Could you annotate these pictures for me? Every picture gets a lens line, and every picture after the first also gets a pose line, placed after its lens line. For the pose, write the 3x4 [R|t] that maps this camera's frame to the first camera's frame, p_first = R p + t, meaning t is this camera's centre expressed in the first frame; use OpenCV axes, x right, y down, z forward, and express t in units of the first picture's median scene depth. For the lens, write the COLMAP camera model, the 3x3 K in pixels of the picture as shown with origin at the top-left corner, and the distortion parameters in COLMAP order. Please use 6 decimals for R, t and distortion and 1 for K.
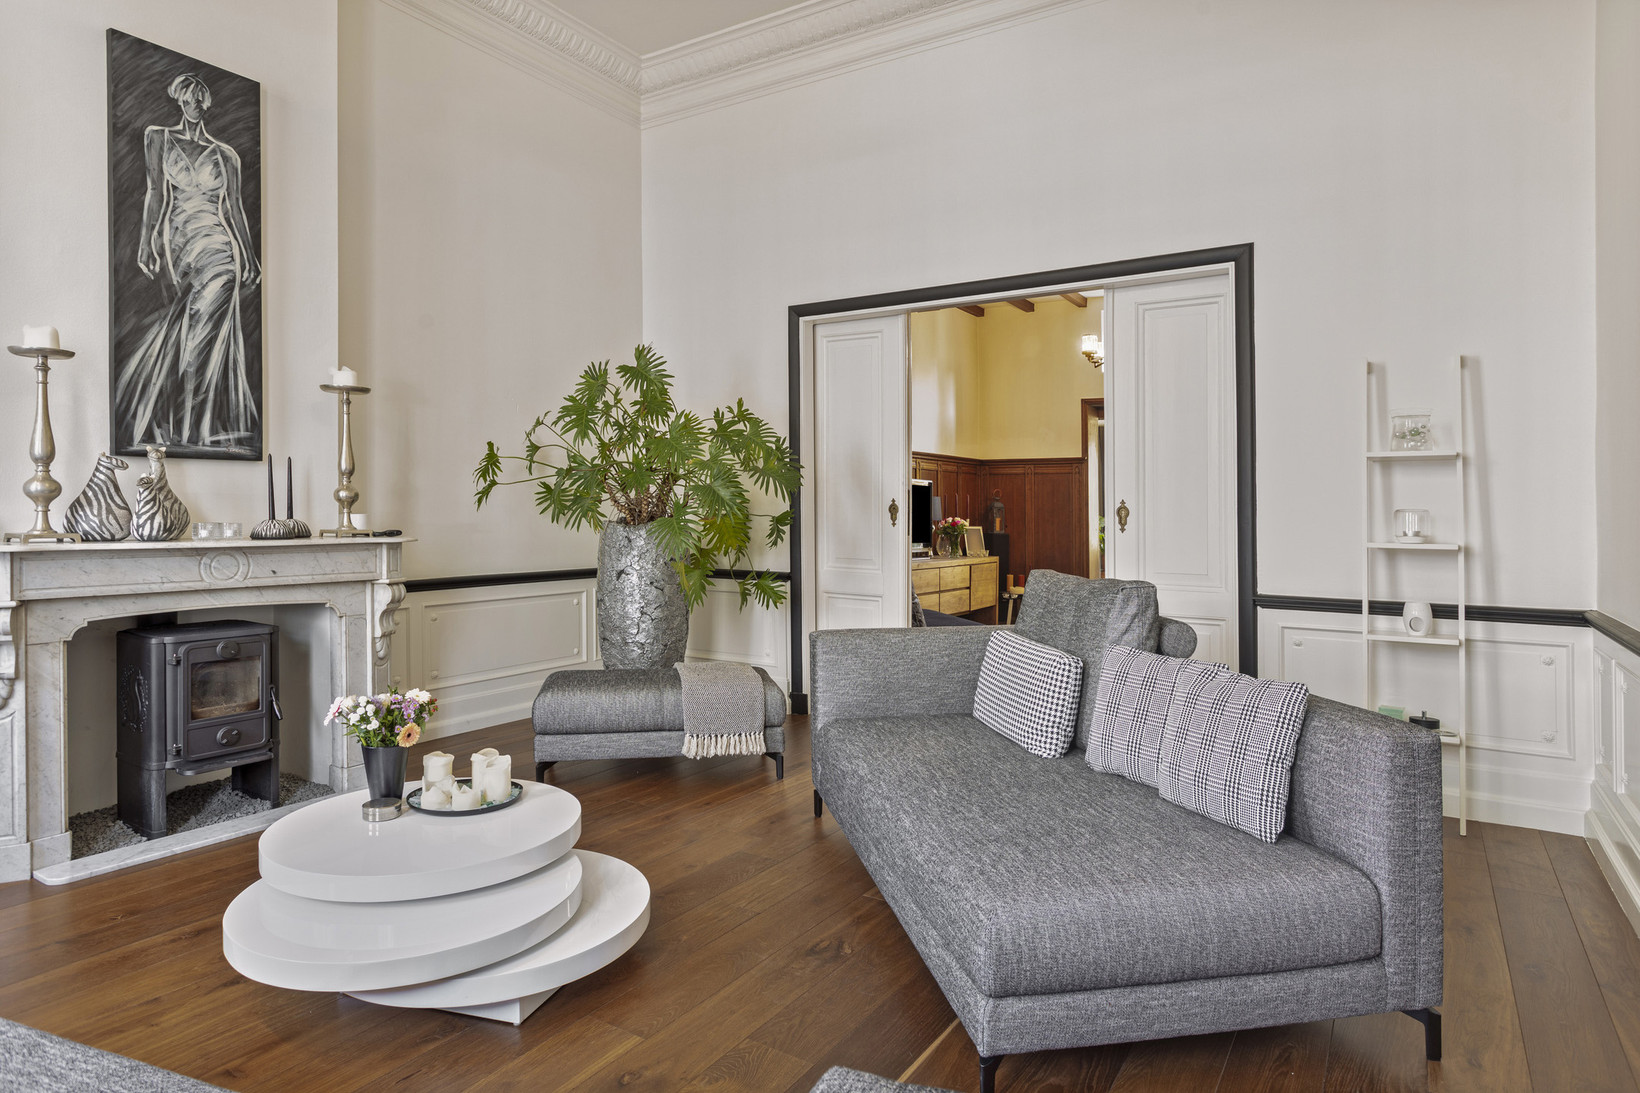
lens RADIAL K [[941.8, 0, 818.5], [0, 941.8, 502.5], [0, 0, 1]] dist [-0.030107, 0.021134]
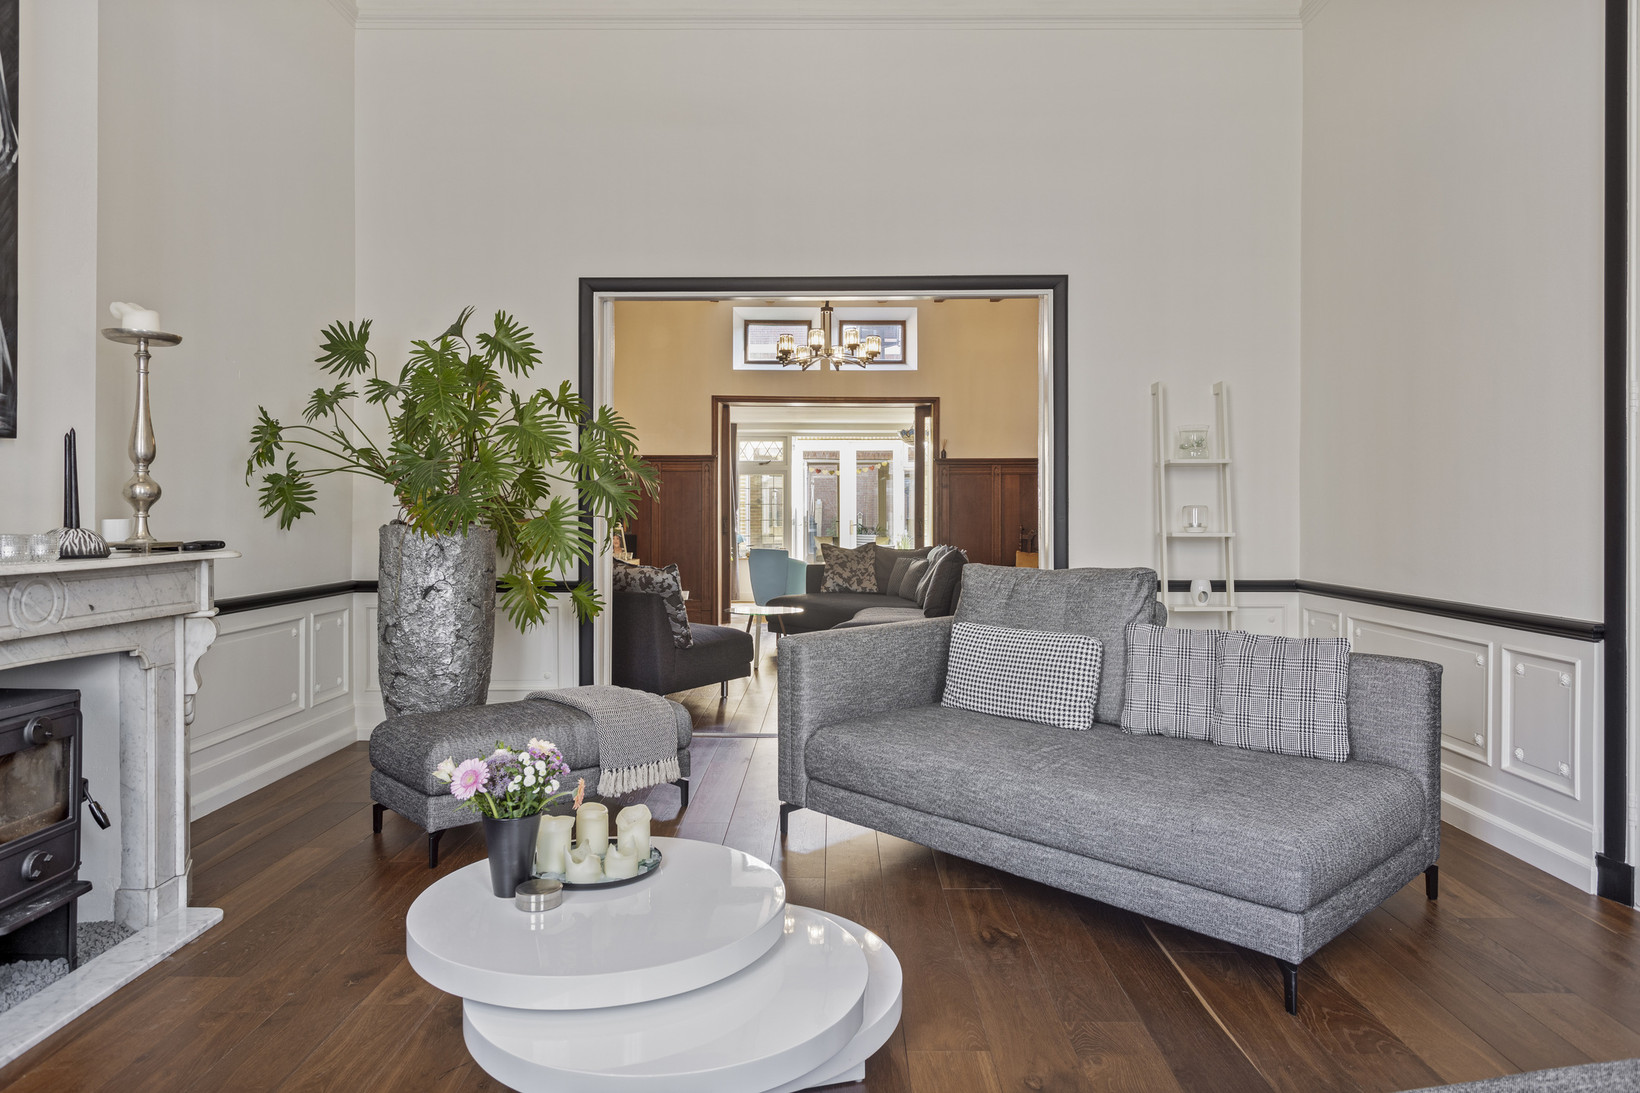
lens RADIAL K [[1020.4, 0, 821.9], [0, 1020.4, 502.1], [0, 0, 1]] dist [-0.004578, 0.000967]
pose [[0.846351, -0.002258, 0.532620, -0.489479], [0.002321, 0.999997, 0.000552, 0.000609], [-0.532620, 0.000769, 0.846354, 0.105248]]
